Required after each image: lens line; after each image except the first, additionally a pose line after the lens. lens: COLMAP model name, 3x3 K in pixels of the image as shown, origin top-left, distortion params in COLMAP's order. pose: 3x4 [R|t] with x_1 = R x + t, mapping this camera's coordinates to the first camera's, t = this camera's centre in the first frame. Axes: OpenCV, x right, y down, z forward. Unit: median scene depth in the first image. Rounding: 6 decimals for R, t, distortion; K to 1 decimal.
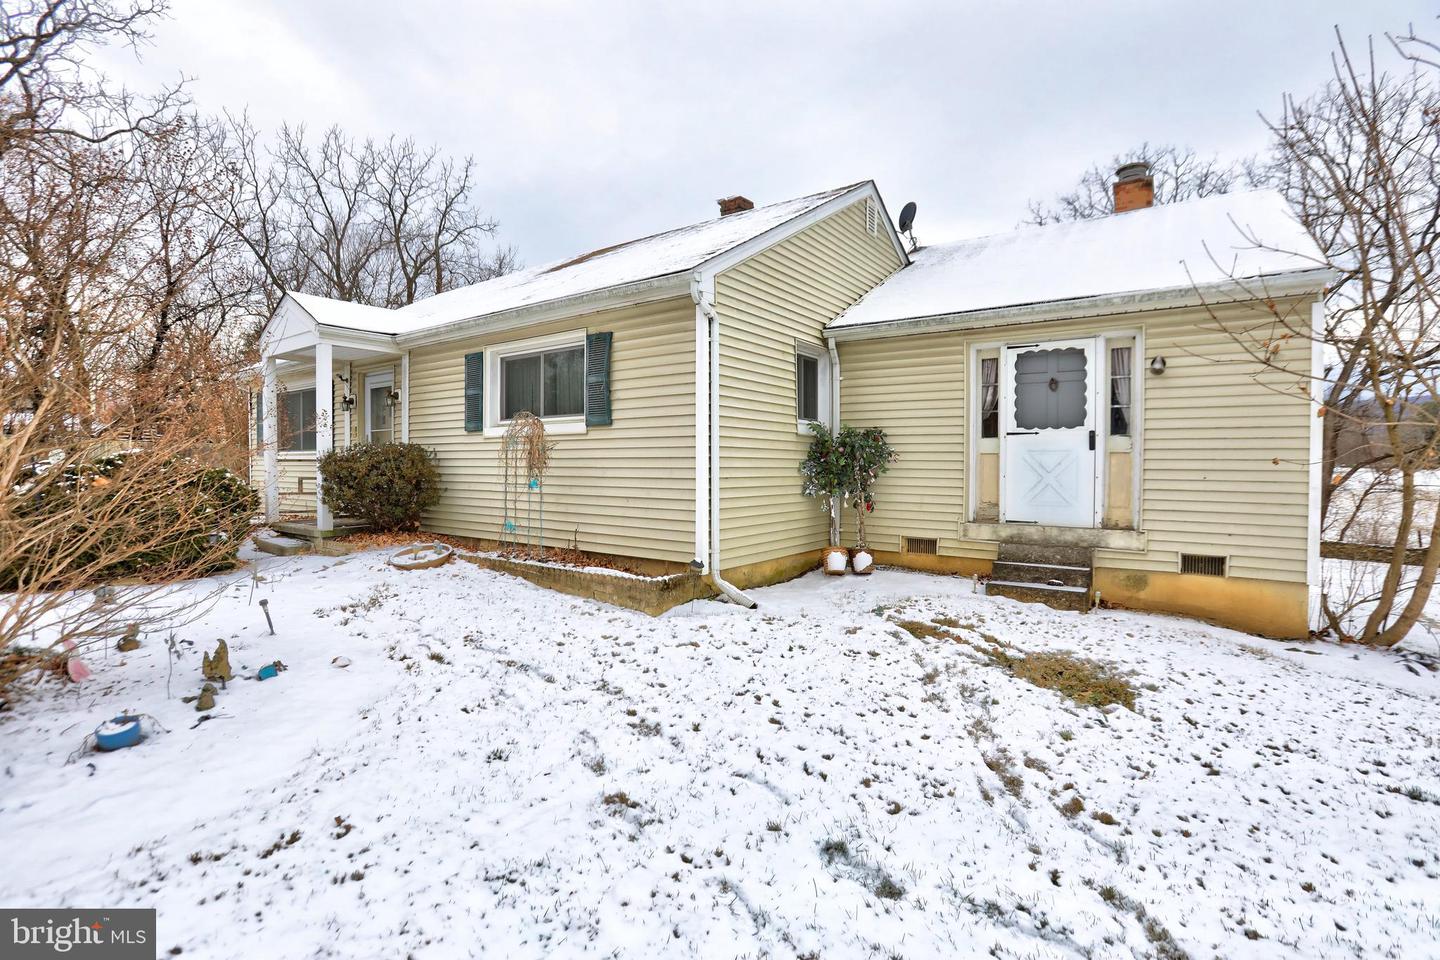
lens RADIAL K [[649.8, 0, 720.0], [0, 649.8, 480.0], [0, 0, 1]] dist [-0.063082, -0.000204]
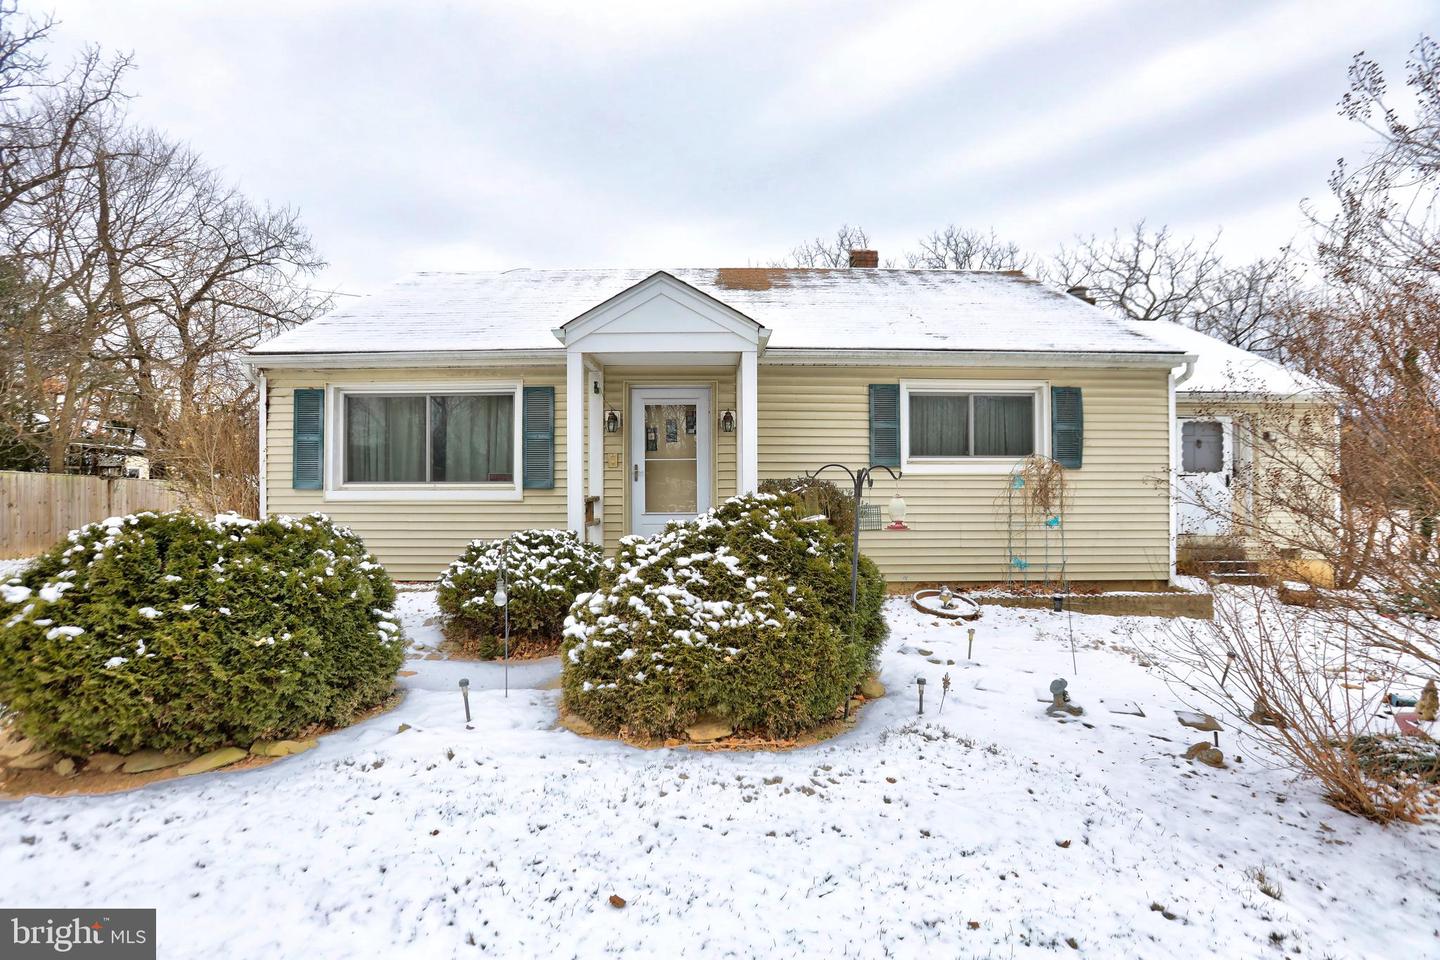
lens RADIAL K [[649.8, 0, 720.0], [0, 649.8, 480.0], [0, 0, 1]] dist [-0.063082, -0.000204]
pose [[0.825358, 0.000366, 0.564610, -1.282938], [0.012595, 0.999739, -0.019060, -0.048453], [-0.564470, 0.022843, 0.825138, 0.411631]]
